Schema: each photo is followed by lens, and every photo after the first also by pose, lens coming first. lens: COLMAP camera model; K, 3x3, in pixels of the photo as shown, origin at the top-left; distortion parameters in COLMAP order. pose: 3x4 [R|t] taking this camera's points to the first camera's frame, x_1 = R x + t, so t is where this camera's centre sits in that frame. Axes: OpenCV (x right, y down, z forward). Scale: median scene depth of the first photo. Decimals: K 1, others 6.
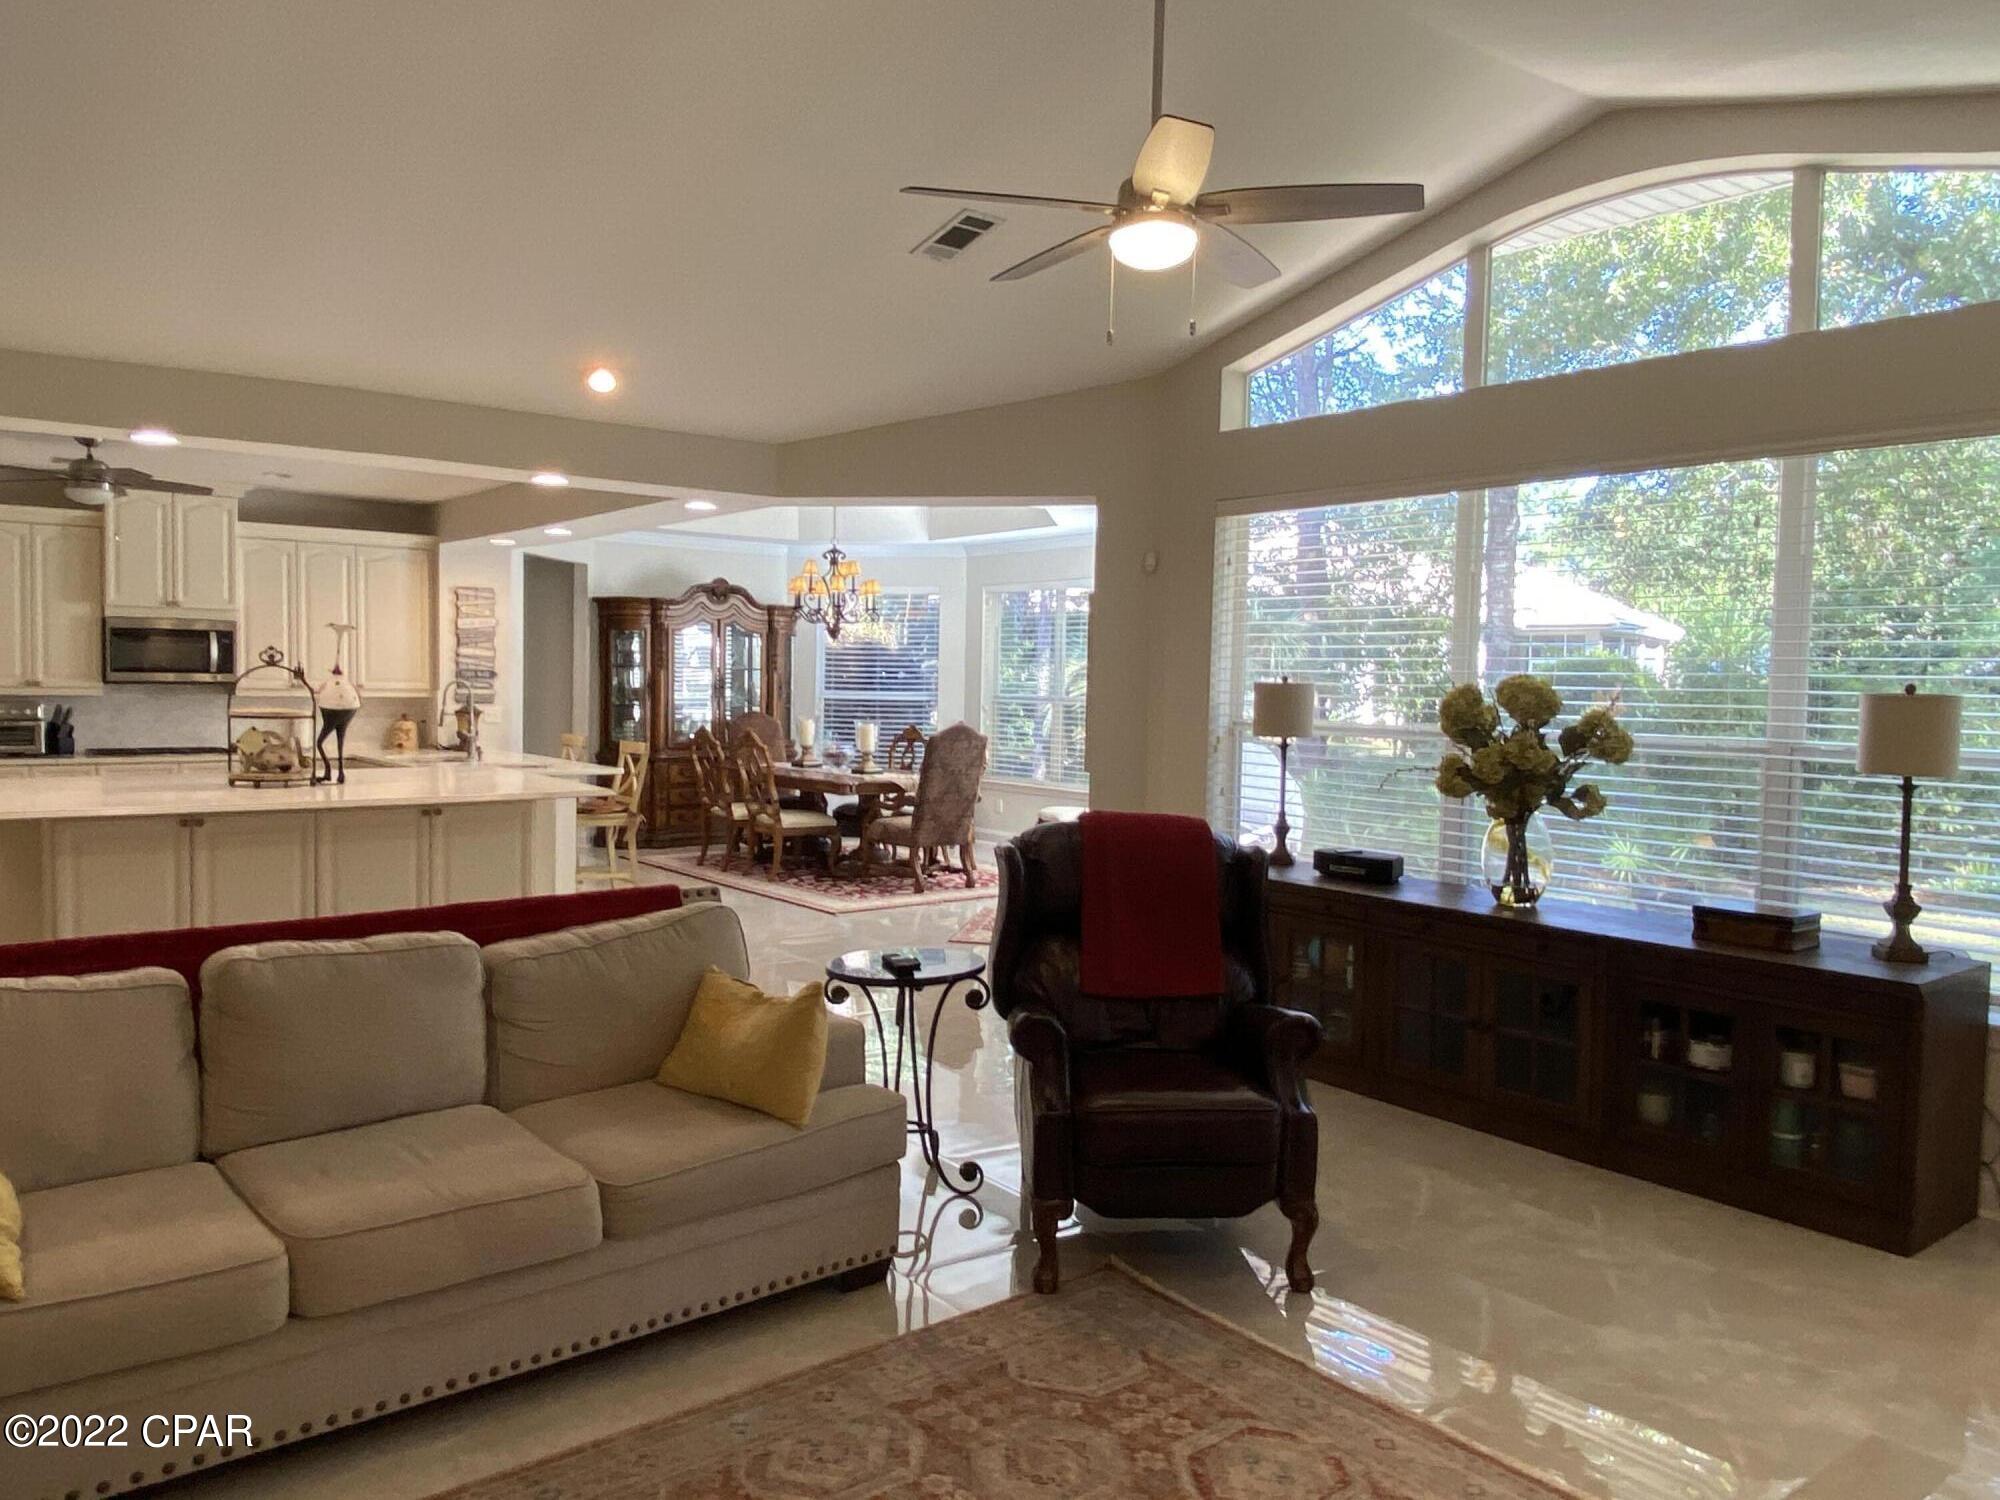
lens RADIAL K [[1419.0, 0, 1000.0], [0, 1419.0, 750.0], [0, 0, 1]] dist [0.087117, -0.101634]
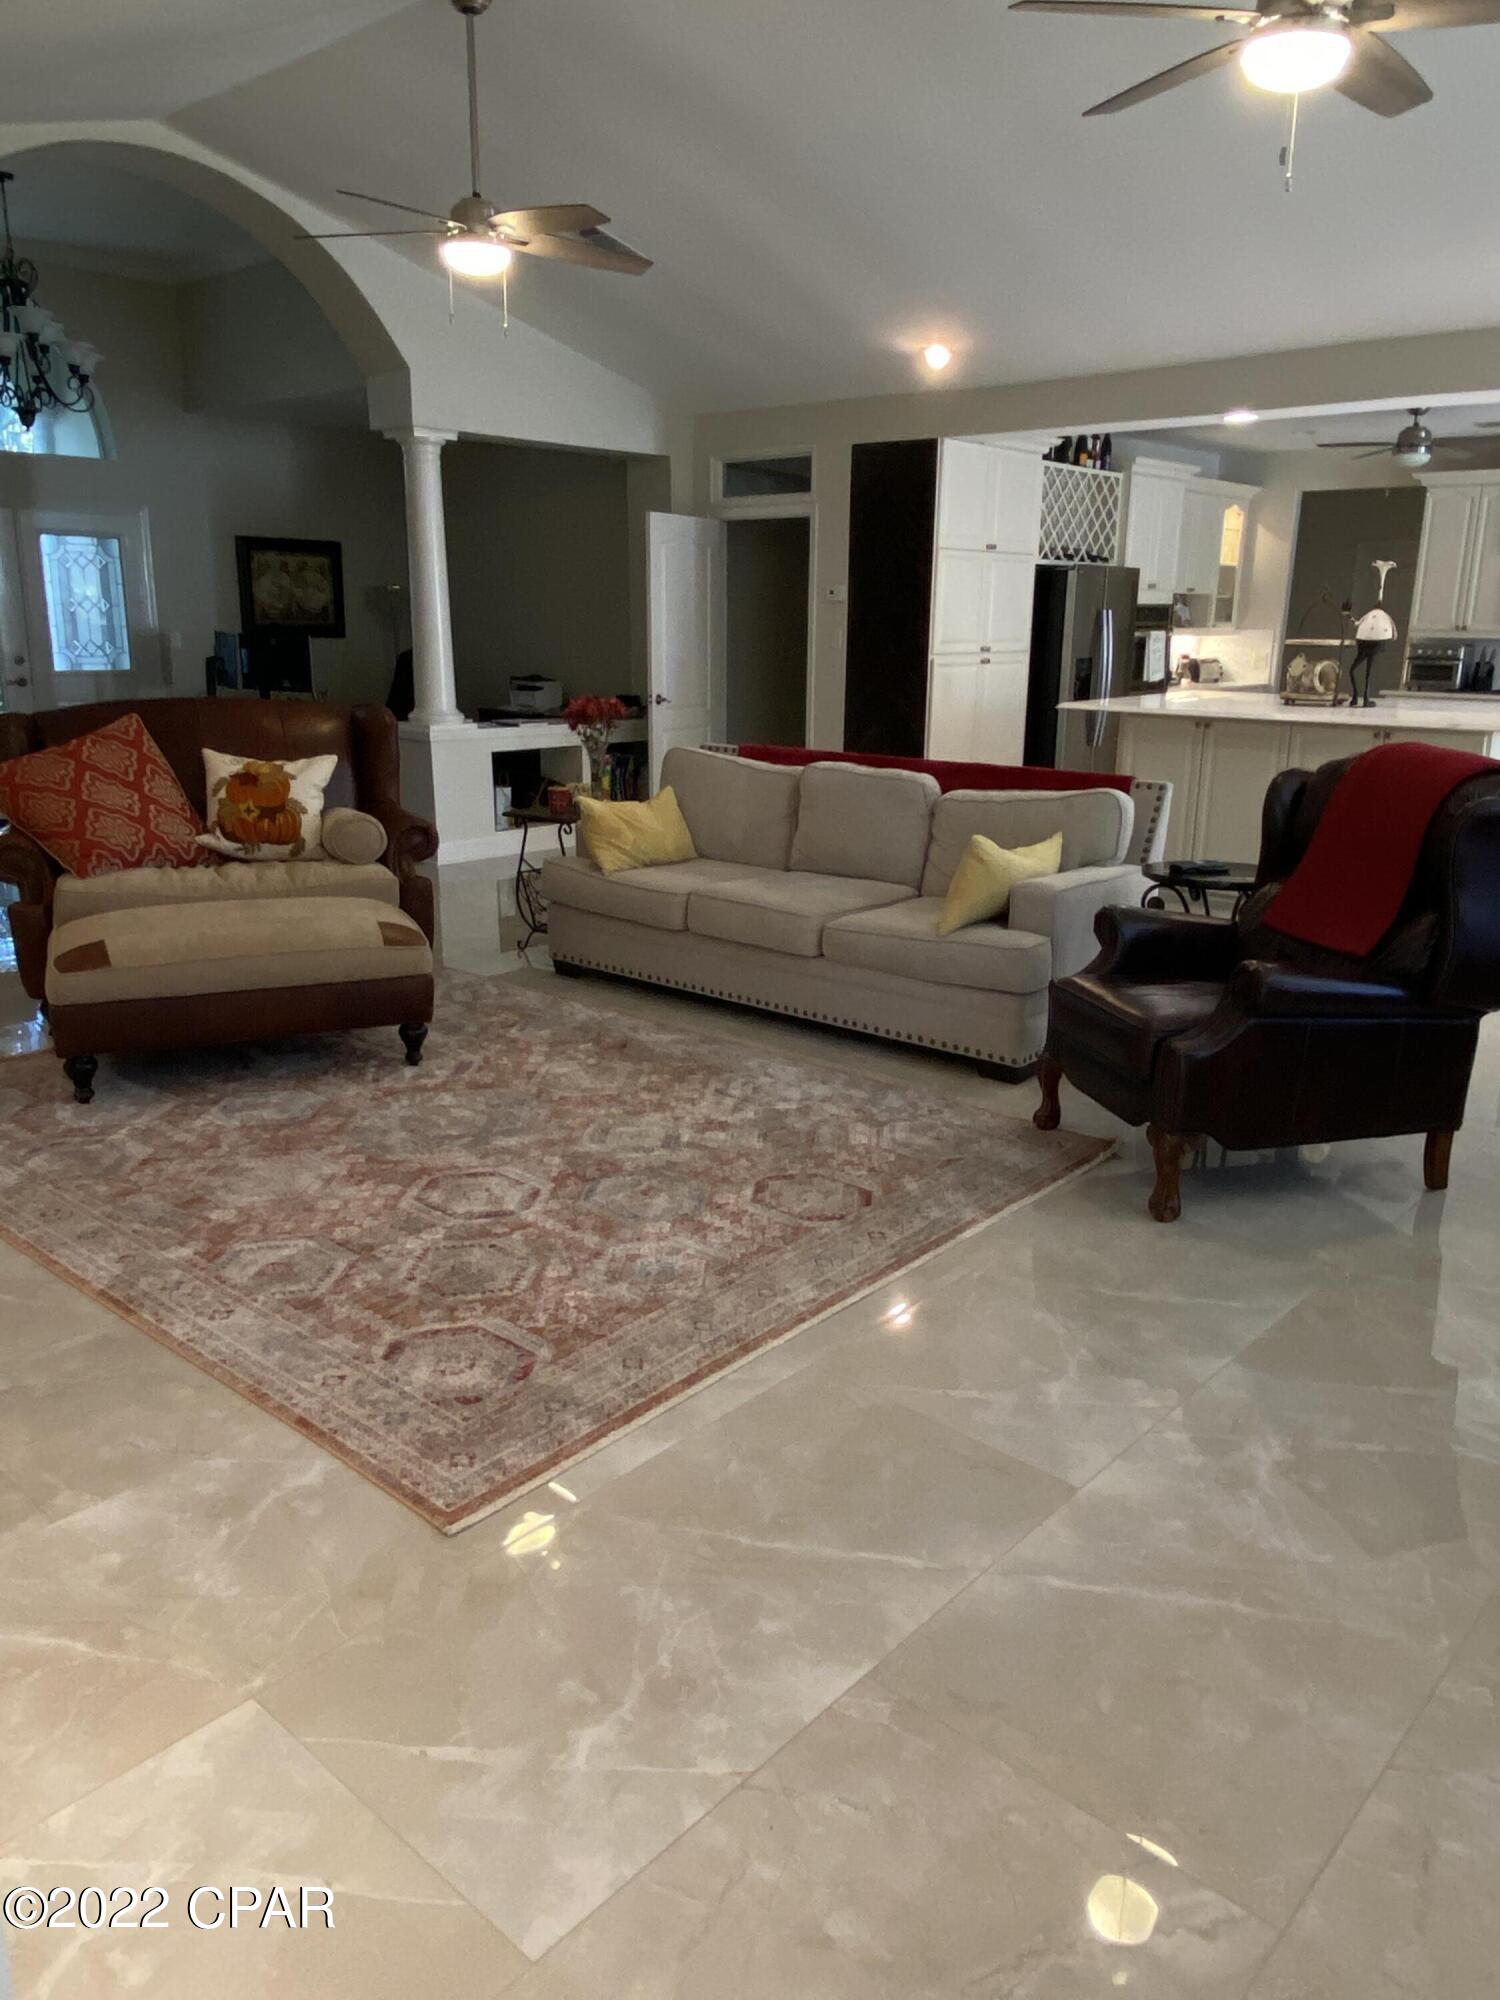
lens RADIAL K [[1419.0, 0, 754.6], [0, 1419.0, 991.6], [0, 0, 1]] dist [0.087117, -0.101634]
pose [[0.177086, 0.238069, -0.954968, 0.373816], [-0.061954, 0.971075, 0.230596, 0.005348], [0.982243, 0.018329, 0.186714, 0.190611]]
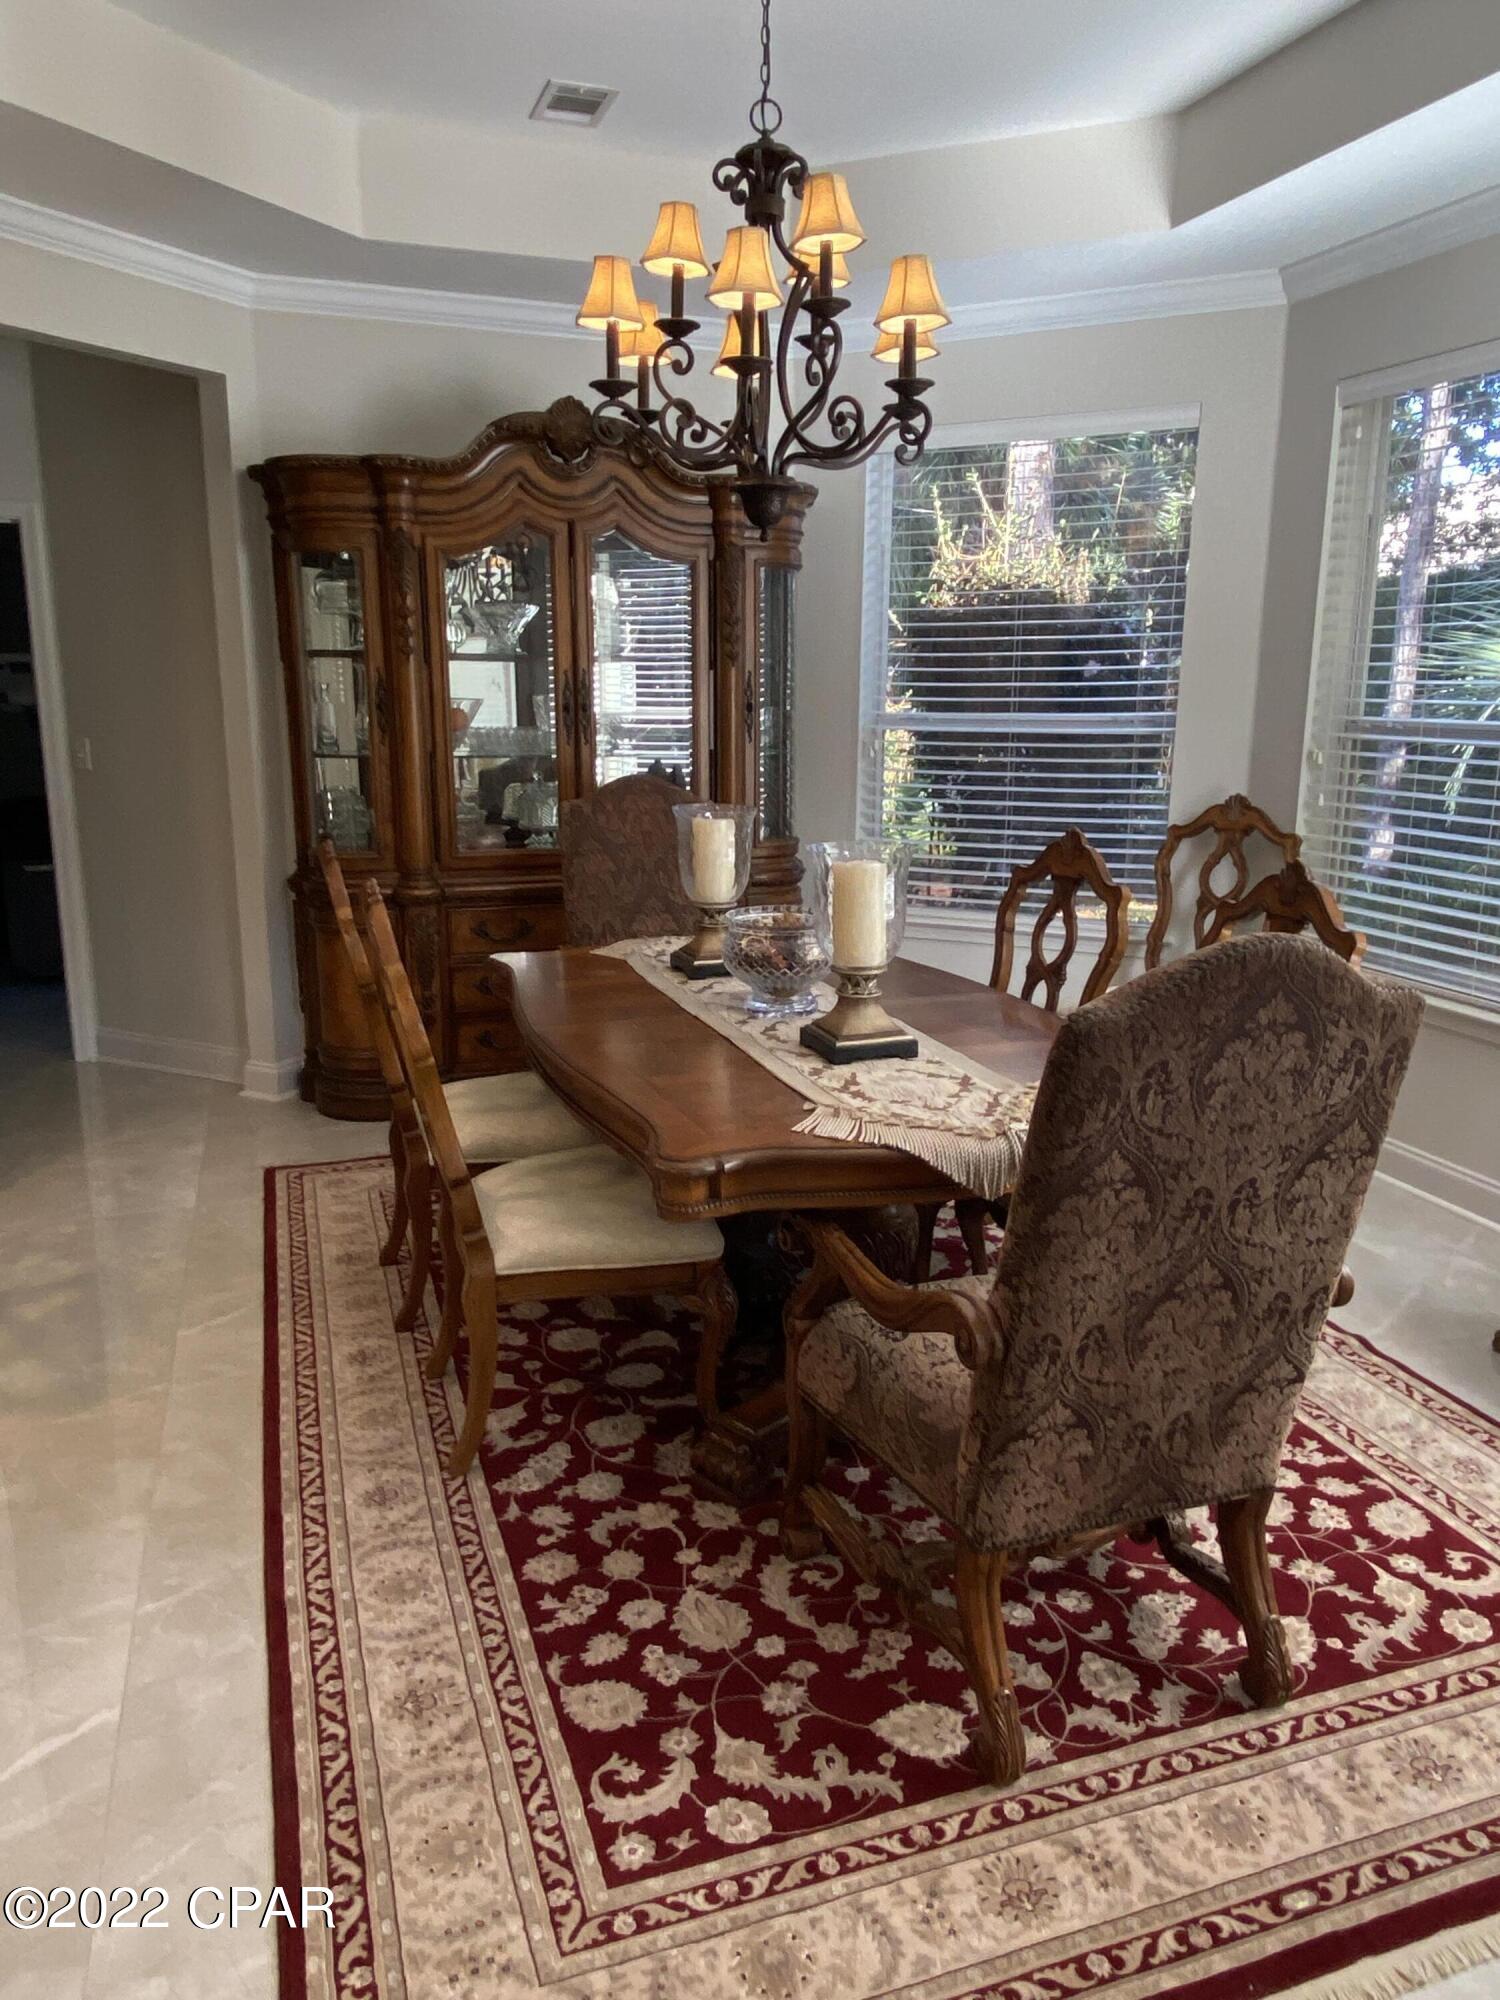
lens RADIAL K [[1419.0, 0, 754.6], [0, 1419.0, 991.6], [0, 0, 1]] dist [0.087117, -0.101634]
pose [[0.947902, 0.061467, -0.312575, -0.031337], [-0.009880, 0.986408, 0.164015, -0.038541], [0.318408, -0.152382, 0.935626, 0.778421]]
